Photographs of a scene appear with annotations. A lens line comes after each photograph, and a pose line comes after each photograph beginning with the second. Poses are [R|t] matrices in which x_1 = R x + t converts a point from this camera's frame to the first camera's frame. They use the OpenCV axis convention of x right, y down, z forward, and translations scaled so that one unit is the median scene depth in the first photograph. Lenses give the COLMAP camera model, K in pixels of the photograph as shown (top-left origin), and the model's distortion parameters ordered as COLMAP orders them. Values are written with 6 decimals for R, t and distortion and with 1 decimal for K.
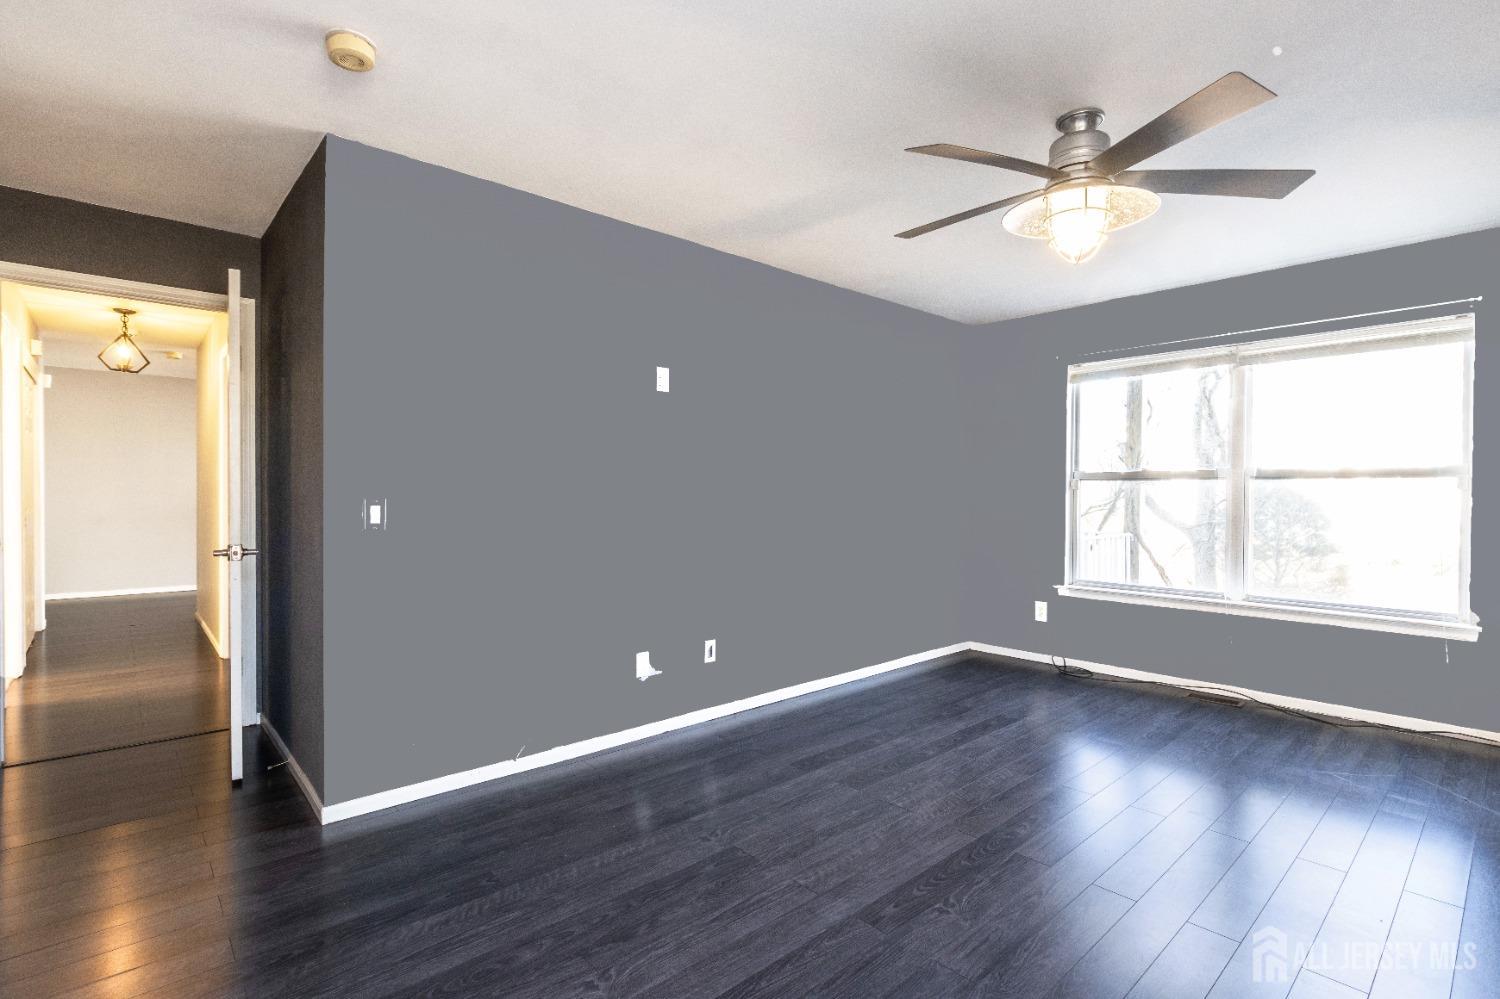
lens RADIAL K [[705.1, 0, 760.4], [0, 705.1, 501.0], [0, 0, 1]] dist [-0.005432, -0.000298]
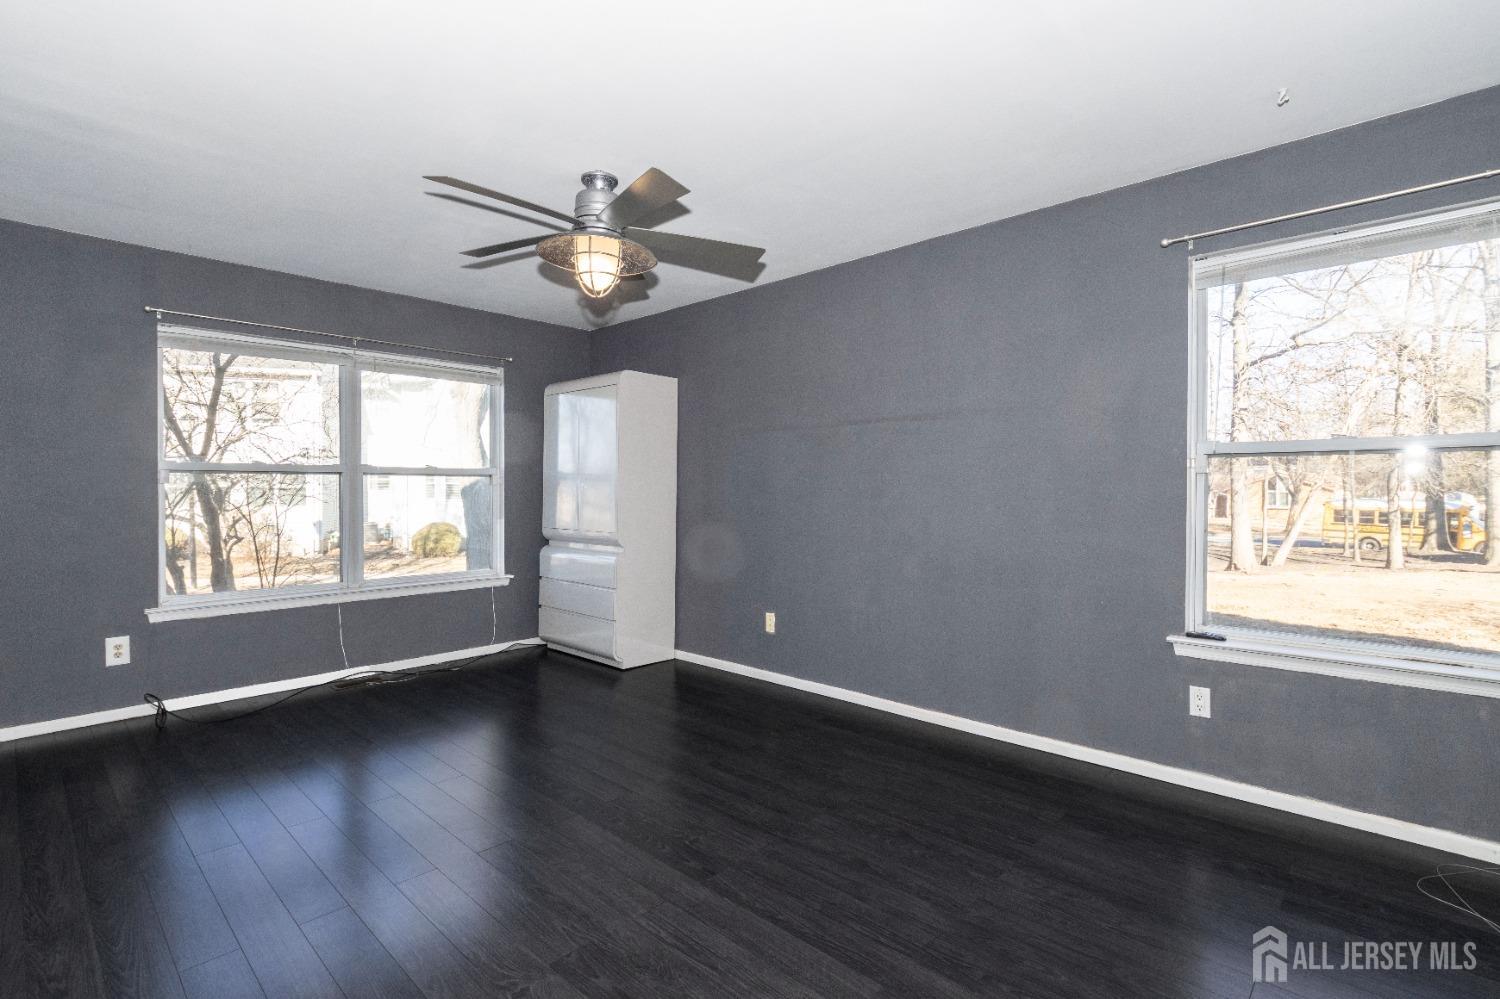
lens RADIAL K [[705.1, 0, 760.4], [0, 705.1, 501.0], [0, 0, 1]] dist [-0.005432, -0.000298]
pose [[-0.077670, -0.022259, 0.996731, -0.779802], [0.010627, 0.999675, 0.023153, -0.015975], [-0.996922, 0.012391, -0.077408, 0.822557]]
